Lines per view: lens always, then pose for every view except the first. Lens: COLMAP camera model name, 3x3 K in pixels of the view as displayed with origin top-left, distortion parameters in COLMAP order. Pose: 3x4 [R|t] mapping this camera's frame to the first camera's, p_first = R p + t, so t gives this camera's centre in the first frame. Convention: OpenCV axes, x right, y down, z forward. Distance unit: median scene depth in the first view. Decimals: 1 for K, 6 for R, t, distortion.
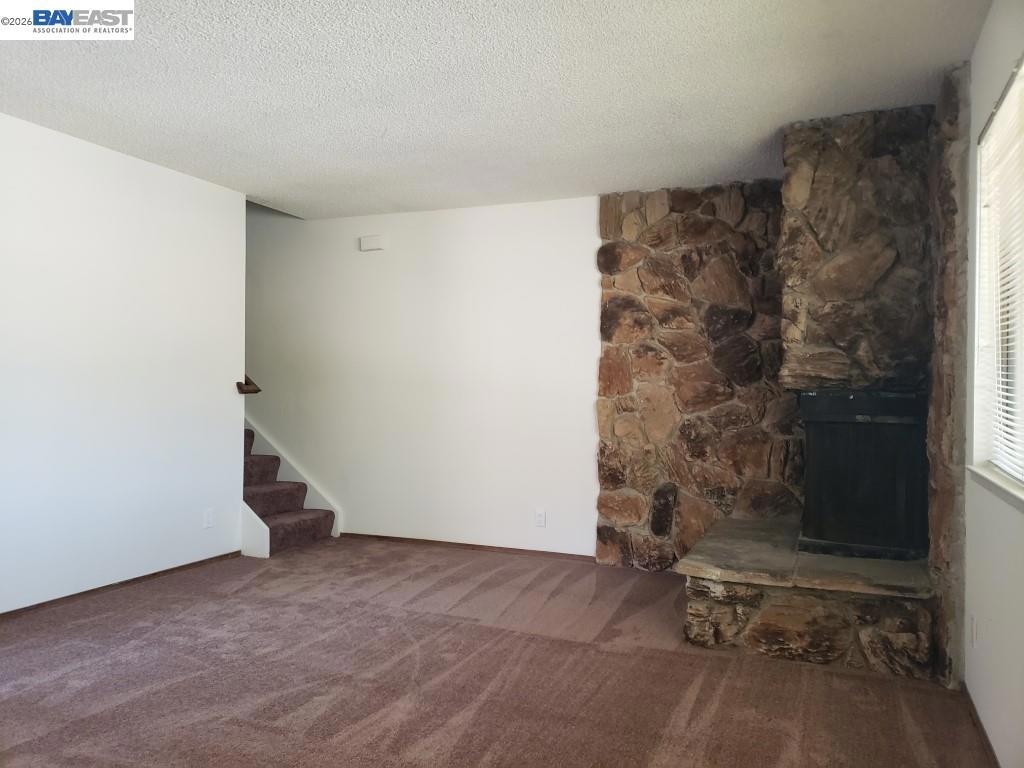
lens RADIAL K [[806.5, 0, 509.6], [0, 806.5, 386.1], [0, 0, 1]] dist [0.085116, -0.110444]
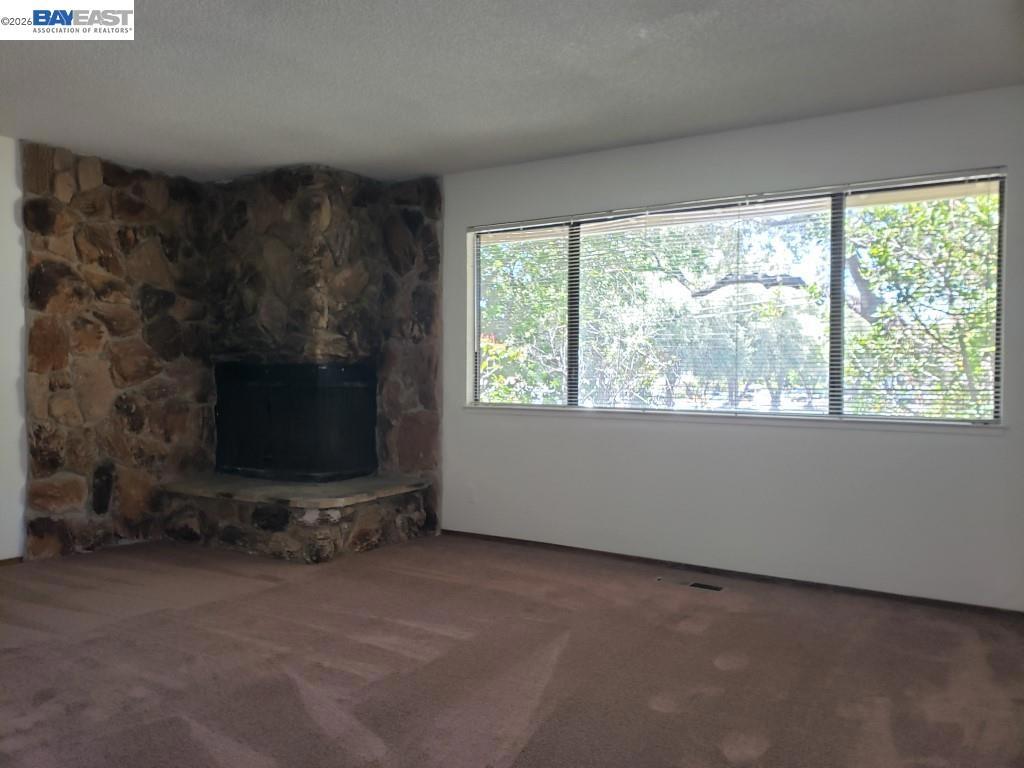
lens RADIAL K [[806.5, 0, 509.6], [0, 806.5, 386.1], [0, 0, 1]] dist [0.085116, -0.110444]
pose [[0.162245, -0.027243, 0.986374, -0.715726], [-0.003922, 0.999593, 0.028253, 0.000721], [-0.986743, -0.008452, 0.162072, 0.362025]]
